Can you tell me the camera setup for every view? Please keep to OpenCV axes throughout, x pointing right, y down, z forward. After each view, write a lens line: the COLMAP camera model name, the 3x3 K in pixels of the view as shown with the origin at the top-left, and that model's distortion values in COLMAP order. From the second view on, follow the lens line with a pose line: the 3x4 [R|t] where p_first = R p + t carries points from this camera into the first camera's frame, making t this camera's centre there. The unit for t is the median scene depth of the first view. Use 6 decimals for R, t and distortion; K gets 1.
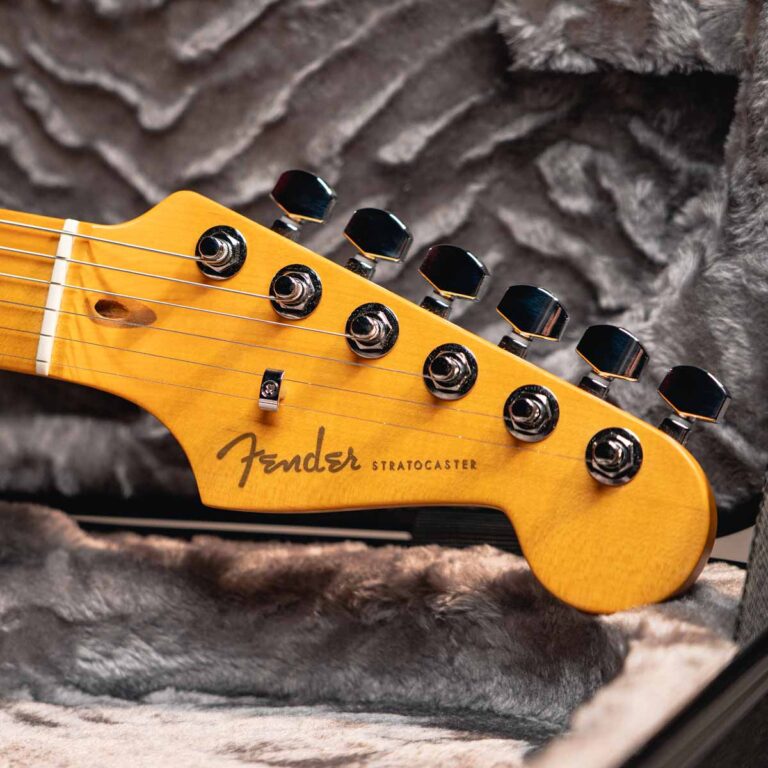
lens RADIAL K [[2853.0, 0, 382.8], [0, 2853.0, 384.7], [0, 0, 1]] dist [0.127861, 0.000000]
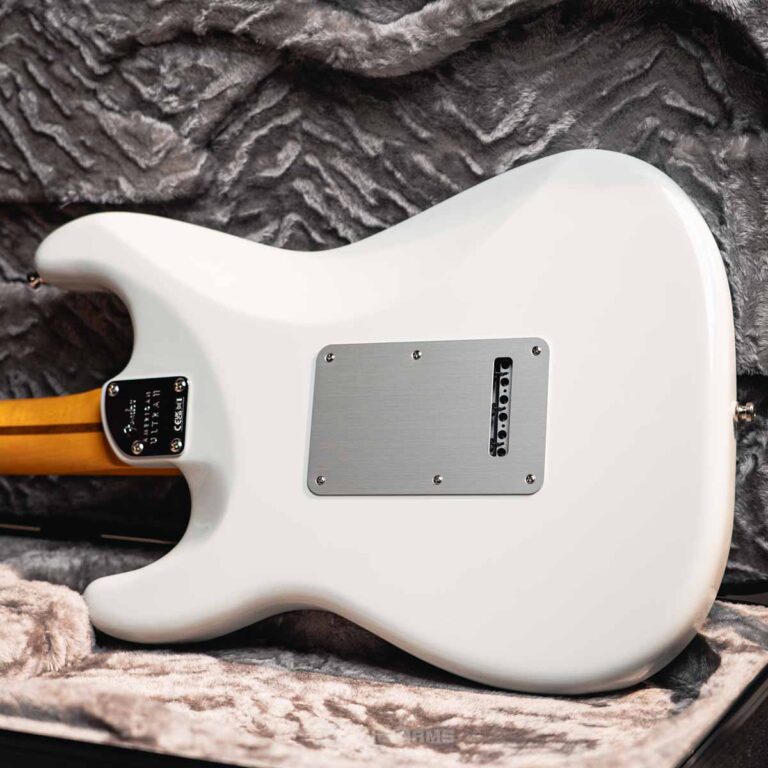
lens RADIAL K [[1776.8, 0, 385.9], [0, 1776.8, 381.4], [0, 0, 1]] dist [0.079909, 0.000000]
pose [[0.996629, 0.028650, -0.076875, -0.061649], [-0.029809, 0.999458, -0.013975, -0.077085], [0.076433, 0.016219, 0.996943, -0.337191]]
